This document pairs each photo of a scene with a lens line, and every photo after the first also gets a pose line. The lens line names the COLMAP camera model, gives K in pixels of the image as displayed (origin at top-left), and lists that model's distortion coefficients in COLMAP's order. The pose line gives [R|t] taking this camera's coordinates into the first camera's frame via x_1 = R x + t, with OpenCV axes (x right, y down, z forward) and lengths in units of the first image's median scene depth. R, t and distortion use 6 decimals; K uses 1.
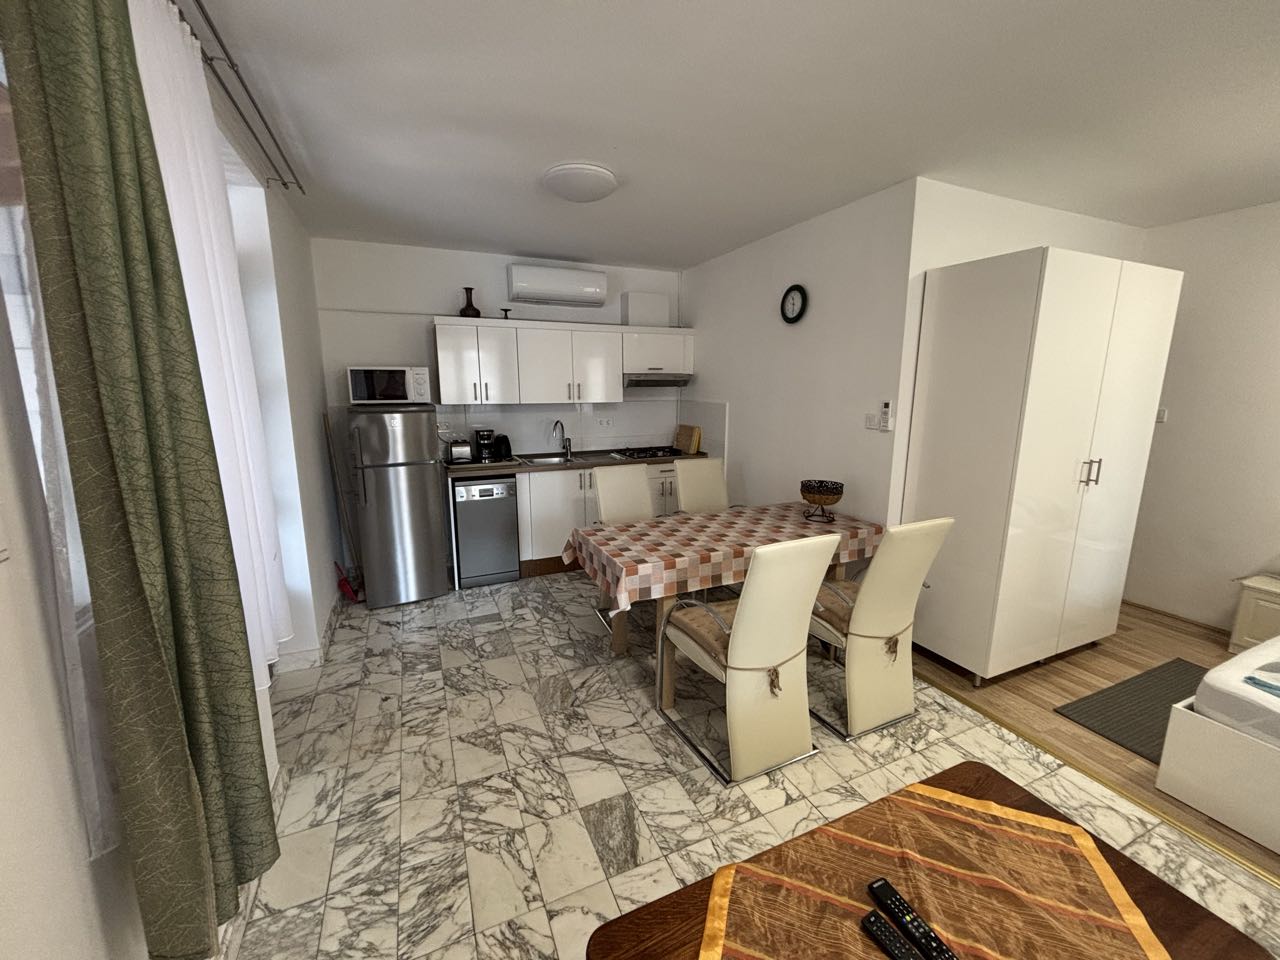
lens RADIAL K [[513.1, 0, 637.9], [0, 513.1, 477.7], [0, 0, 1]] dist [-0.006966, 0.003858]
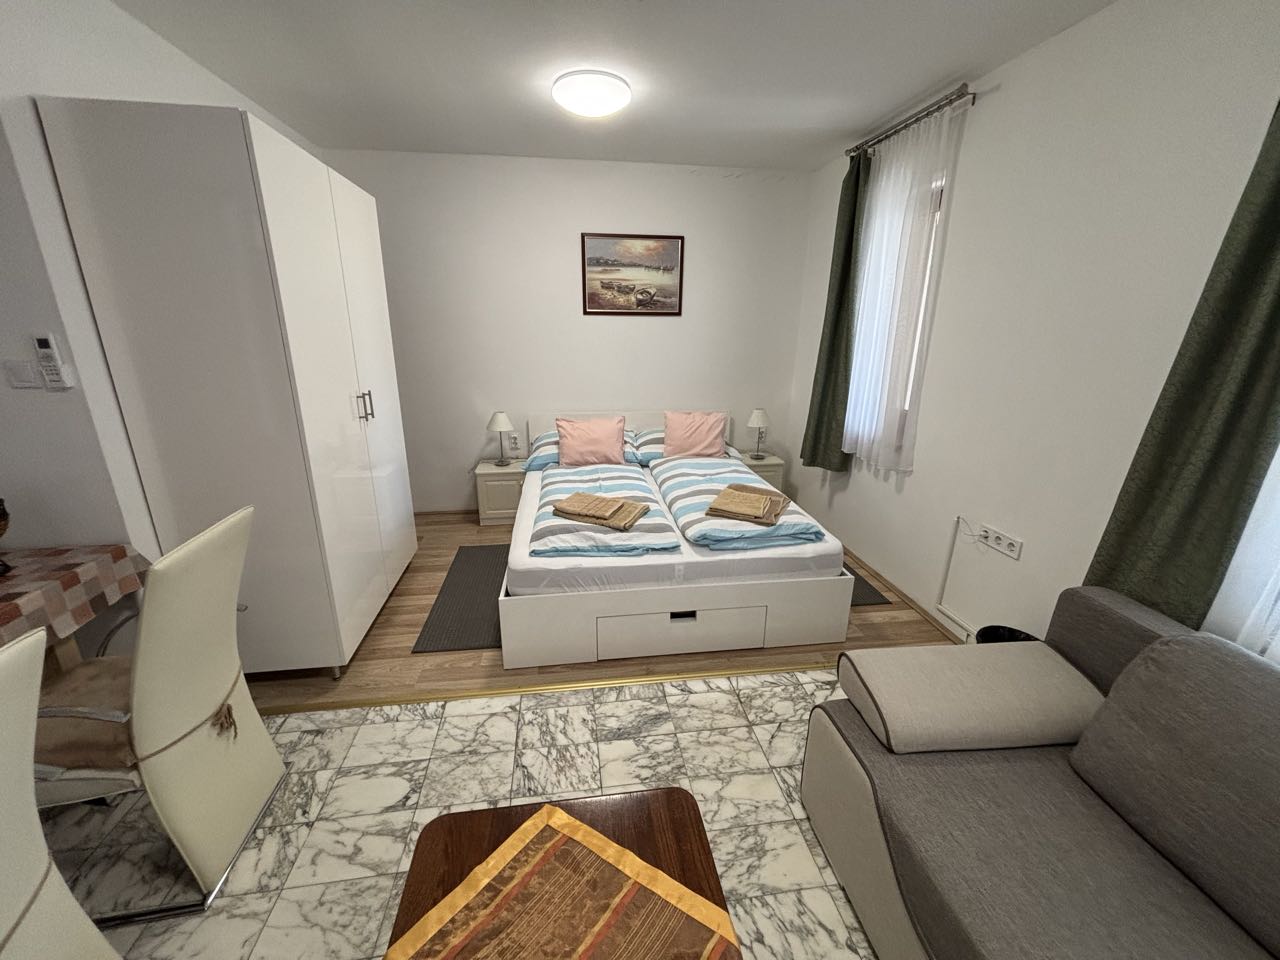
lens RADIAL K [[513.1, 0, 634.8], [0, 513.1, 479.8], [0, 0, 1]] dist [-0.006966, 0.003858]
pose [[0.272094, -0.283574, 0.919538, 0.133542], [0.169324, 0.954791, 0.244342, -0.031688], [-0.947256, 0.089216, 0.307809, 0.292182]]
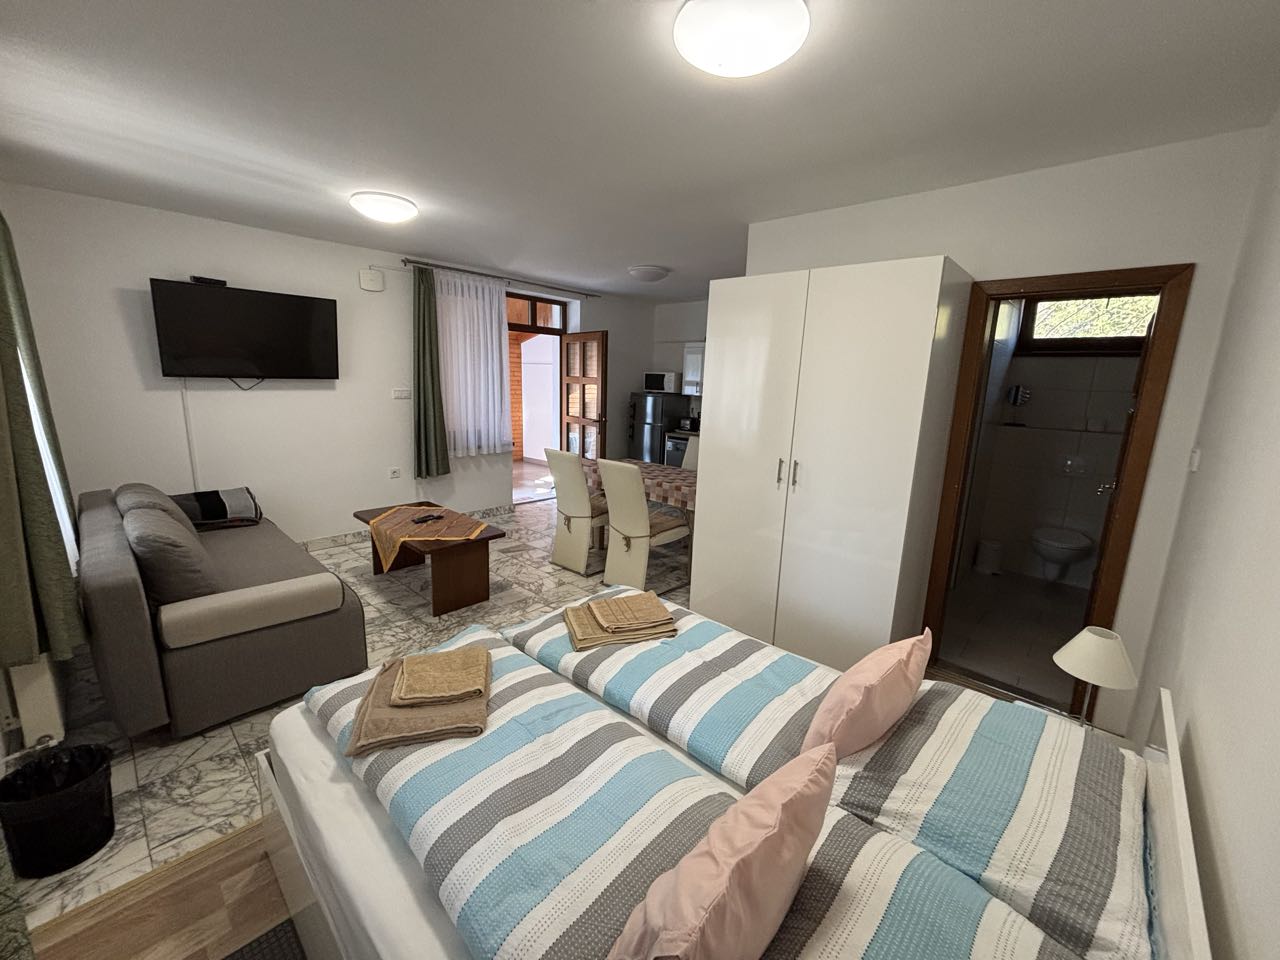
lens RADIAL K [[513.1, 0, 643.3], [0, 513.1, 482.2], [0, 0, 1]] dist [-0.006966, 0.003858]
pose [[0.396336, 0.193889, -0.897399, 1.983621], [-0.207371, 0.971092, 0.118225, -0.058516], [0.894380, 0.139238, 0.425085, 0.343351]]
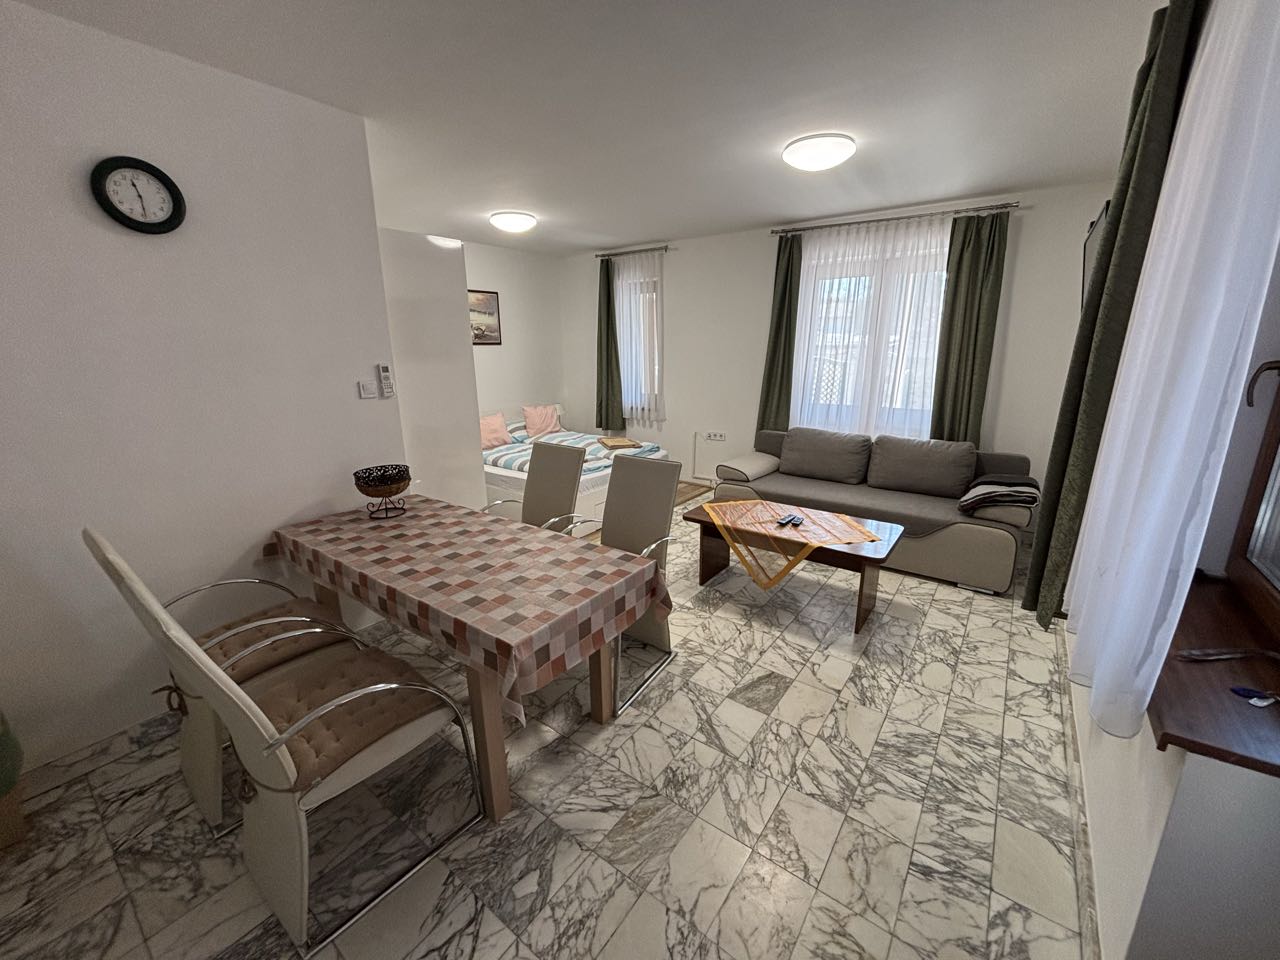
lens RADIAL K [[513.1, 0, 643.6], [0, 513.1, 480.7], [0, 0, 1]] dist [-0.006966, 0.003858]
pose [[-0.494624, -0.218547, 0.841180, -0.702705], [0.172196, 0.924037, 0.341327, -0.237868], [-0.851878, 0.313676, -0.419418, 1.320760]]
